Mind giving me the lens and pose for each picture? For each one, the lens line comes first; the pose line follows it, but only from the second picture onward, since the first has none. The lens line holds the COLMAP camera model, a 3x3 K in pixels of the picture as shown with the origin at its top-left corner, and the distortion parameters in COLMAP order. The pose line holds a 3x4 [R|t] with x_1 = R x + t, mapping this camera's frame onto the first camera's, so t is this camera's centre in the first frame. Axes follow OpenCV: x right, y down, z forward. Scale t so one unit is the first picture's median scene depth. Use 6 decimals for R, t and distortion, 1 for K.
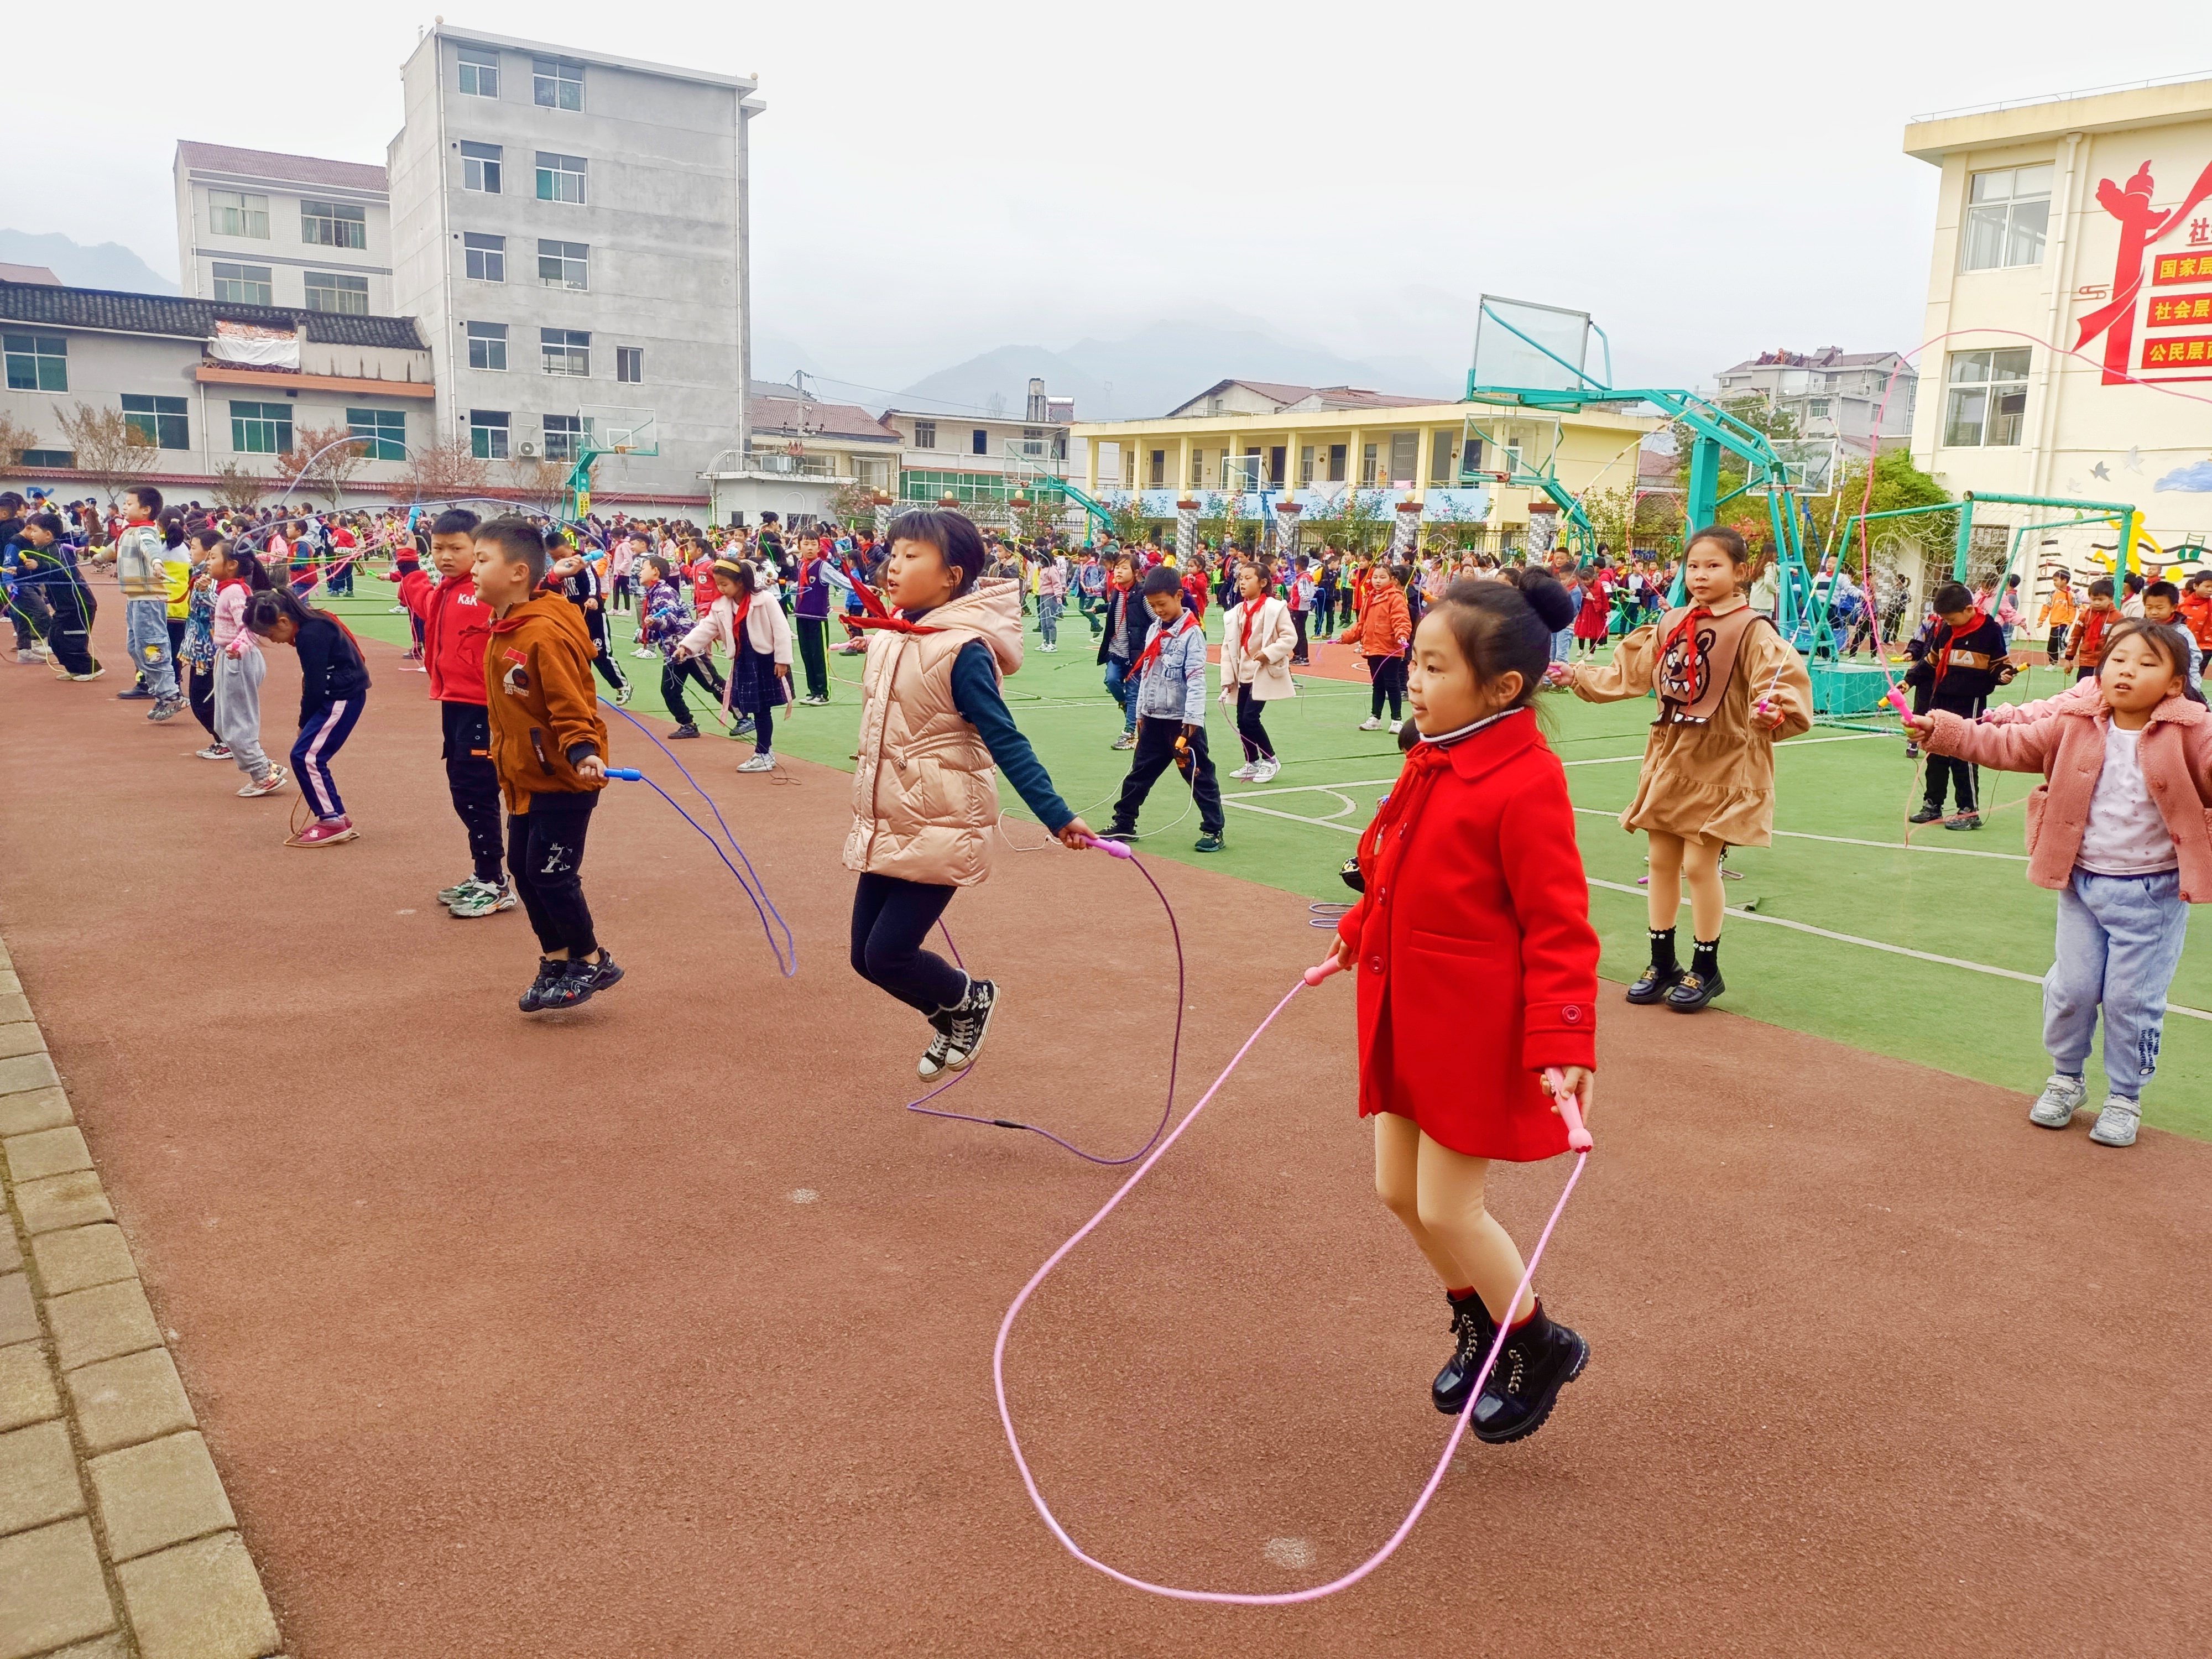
lens RADIAL K [[1632.0, 0, 1103.5], [0, 1632.0, 829.3], [0, 0, 1]] dist [0.084676, -0.089299]
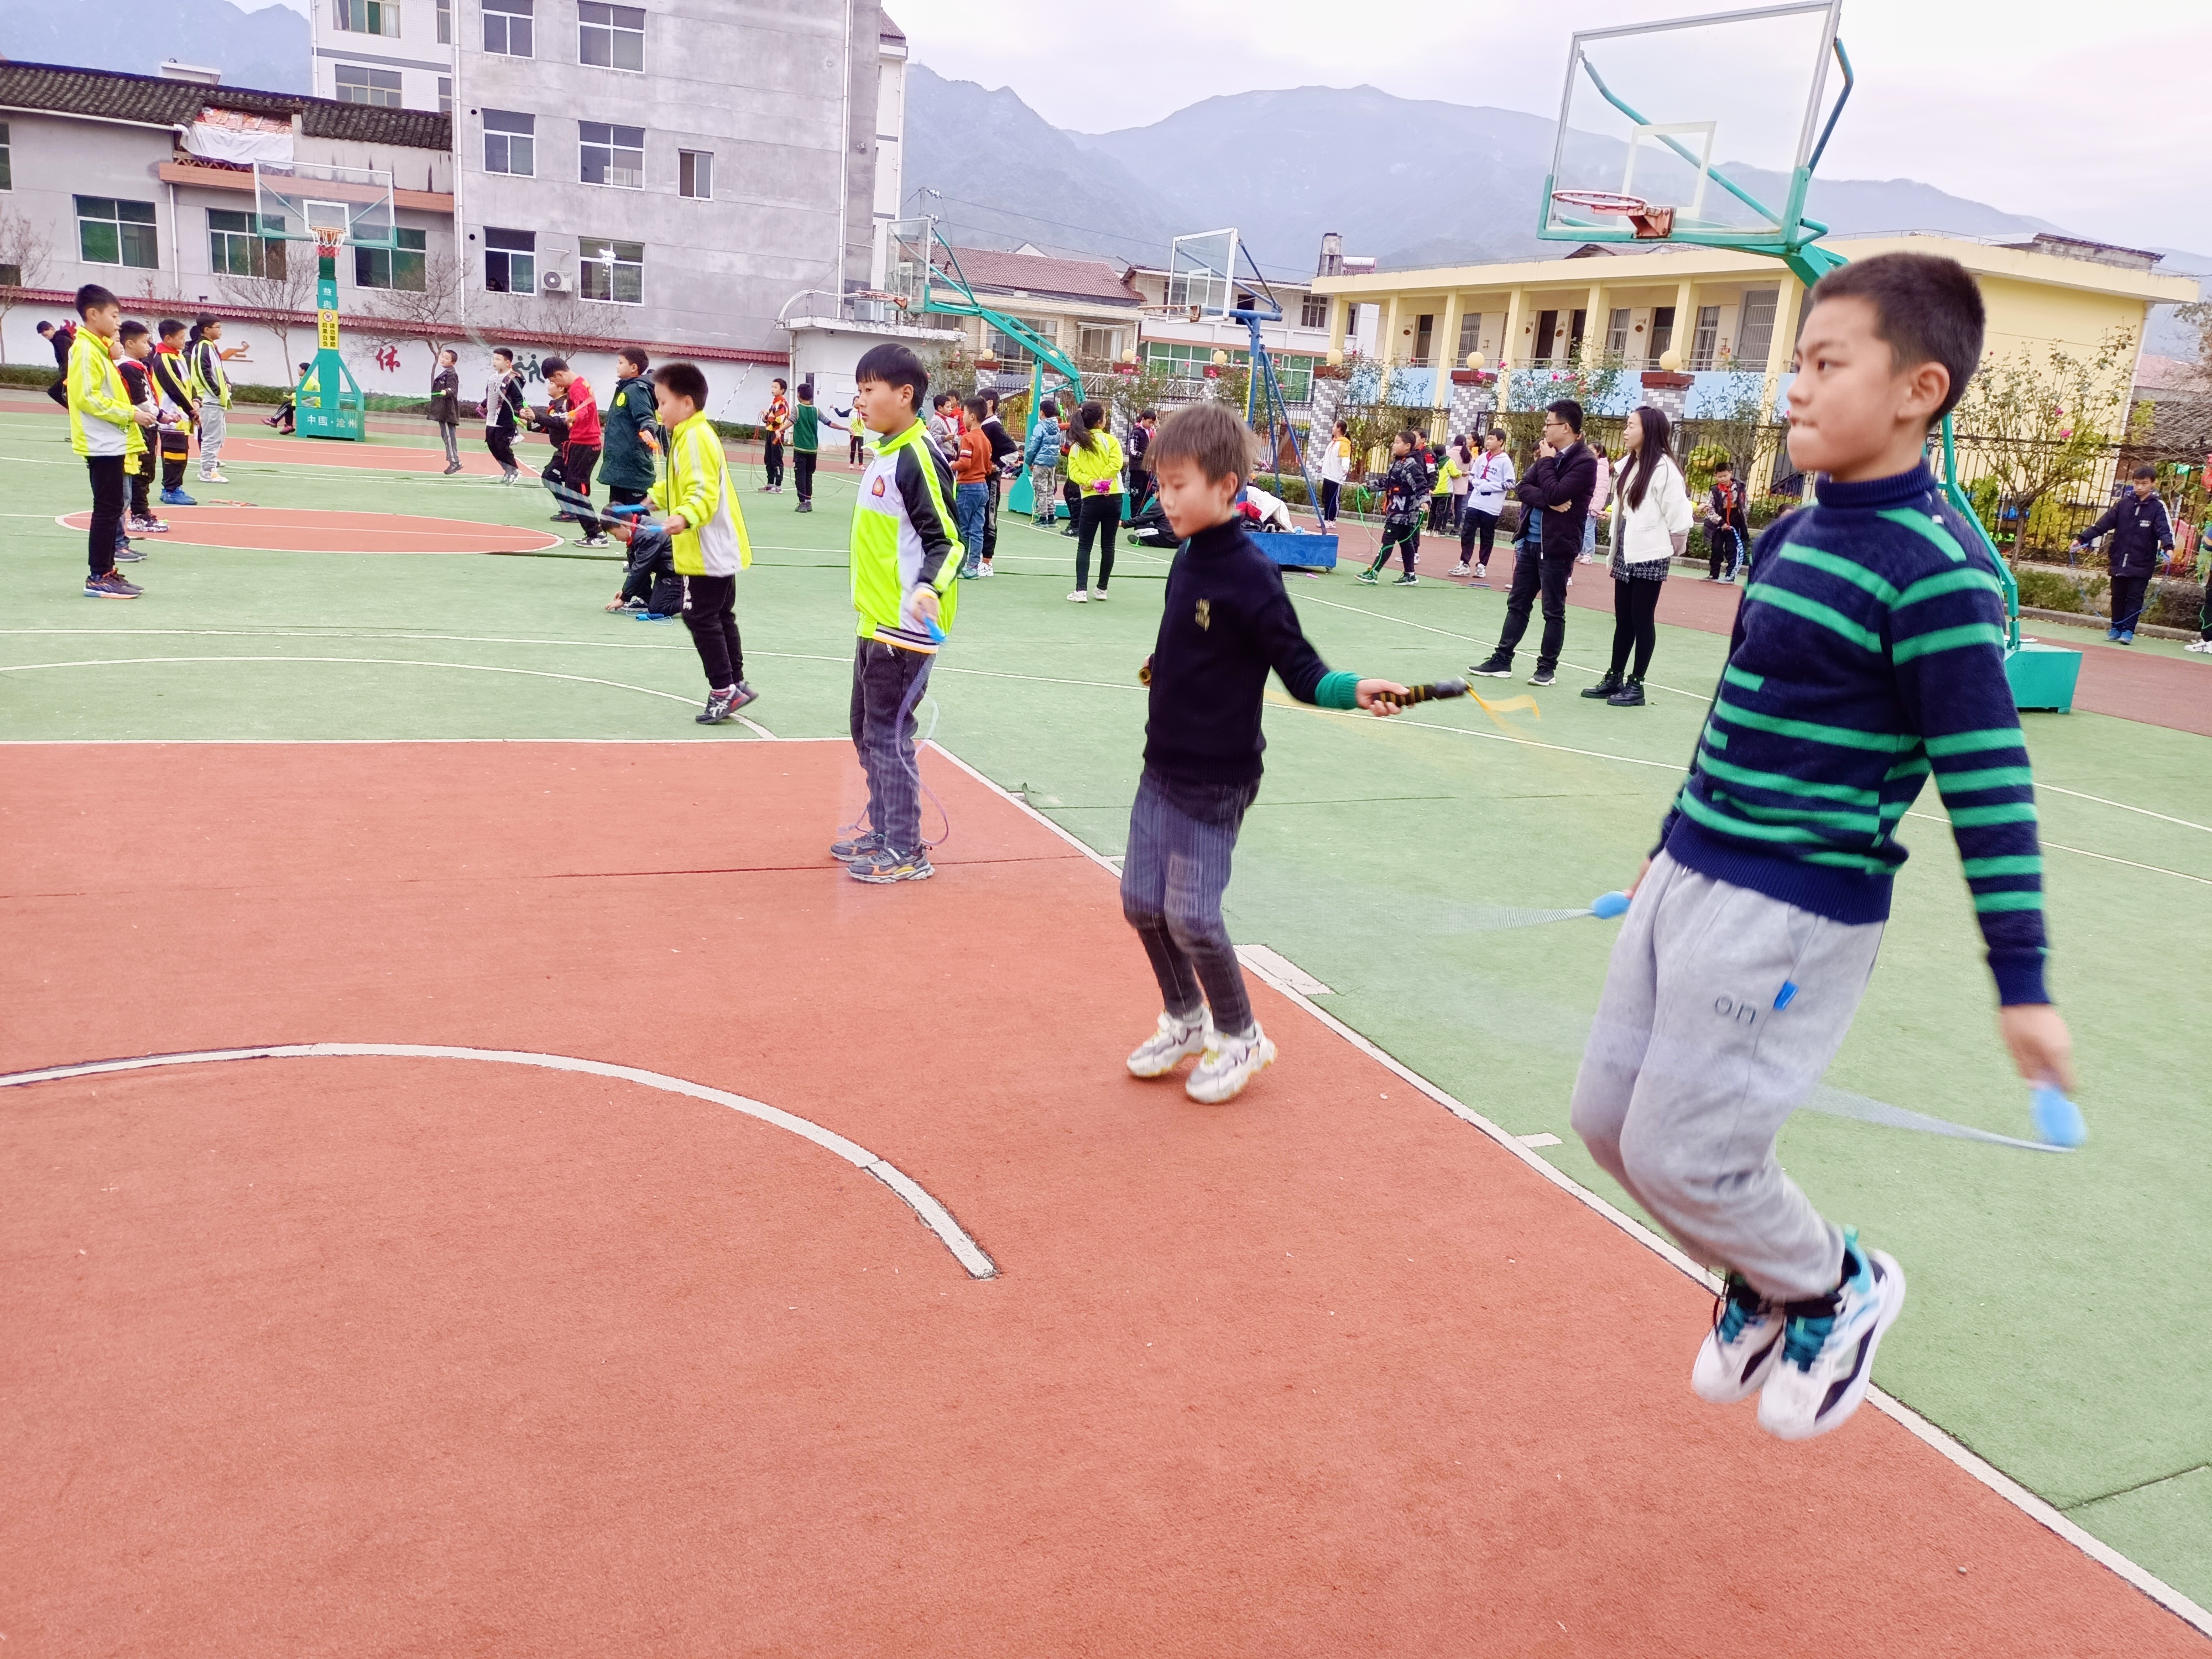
lens RADIAL K [[1630.8, 0, 1106.0], [0, 1630.8, 829.5], [0, 0, 1]] dist [0.055551, -0.041076]
pose [[0.969824, 0.098199, -0.223156, 0.099037], [-0.084855, 0.994026, 0.068642, -0.047876], [0.228563, -0.047635, 0.972363, 0.286938]]
